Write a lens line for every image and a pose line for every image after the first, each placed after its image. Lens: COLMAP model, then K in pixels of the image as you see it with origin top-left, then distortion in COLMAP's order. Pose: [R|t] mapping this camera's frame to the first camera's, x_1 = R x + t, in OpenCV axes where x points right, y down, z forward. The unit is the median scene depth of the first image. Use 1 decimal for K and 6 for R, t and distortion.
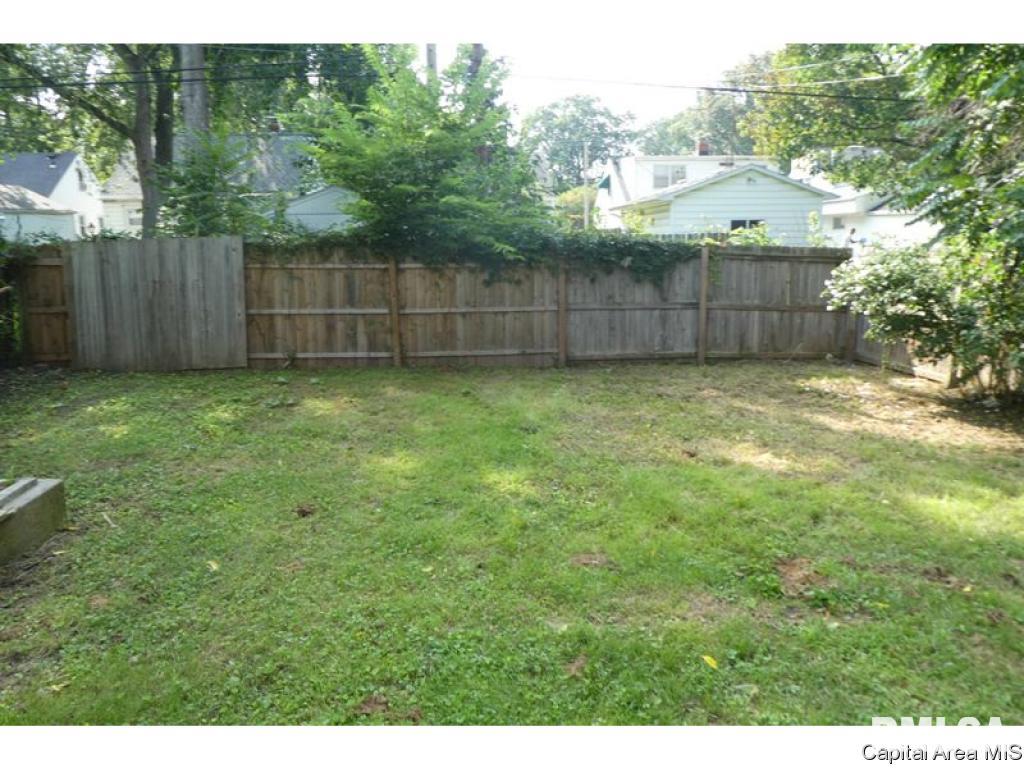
lens RADIAL K [[755.4, 0, 512.0], [0, 755.4, 384.0], [0, 0, 1]] dist [-0.071010, 0.003510]
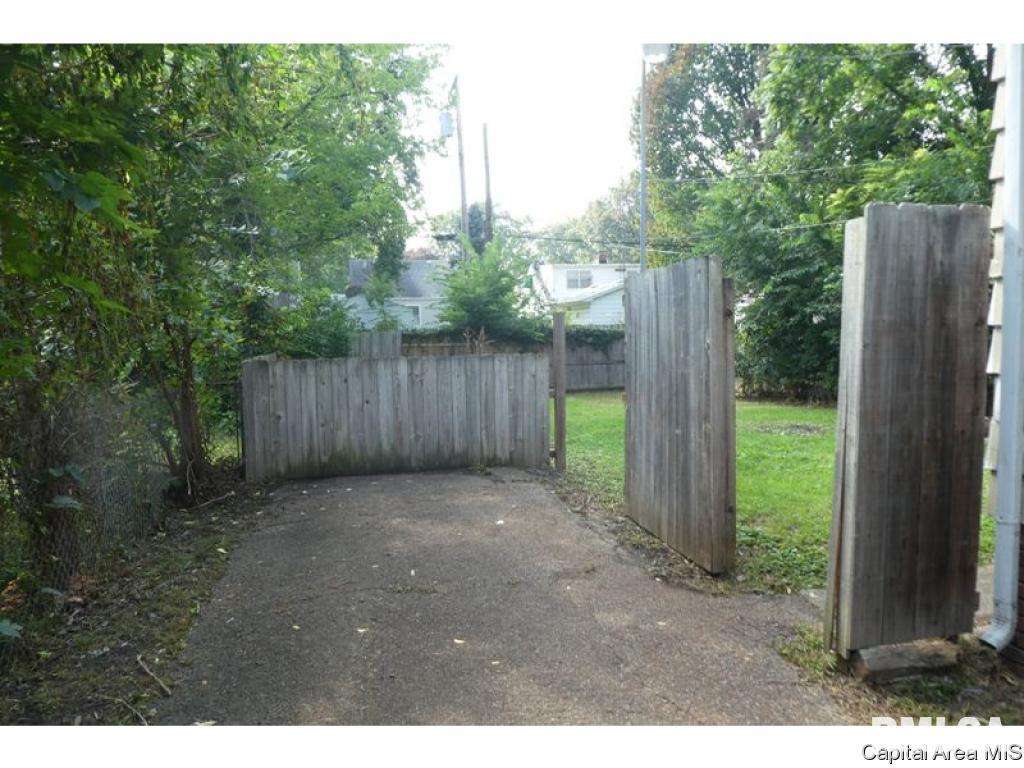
lens RADIAL K [[755.4, 0, 512.0], [0, 755.4, 384.0], [0, 0, 1]] dist [-0.071010, 0.003510]
pose [[0.989424, -0.026006, 0.142702, -0.103764], [0.041910, 0.993092, -0.109599, 0.049937], [-0.138866, 0.114421, 0.983679, -0.282635]]
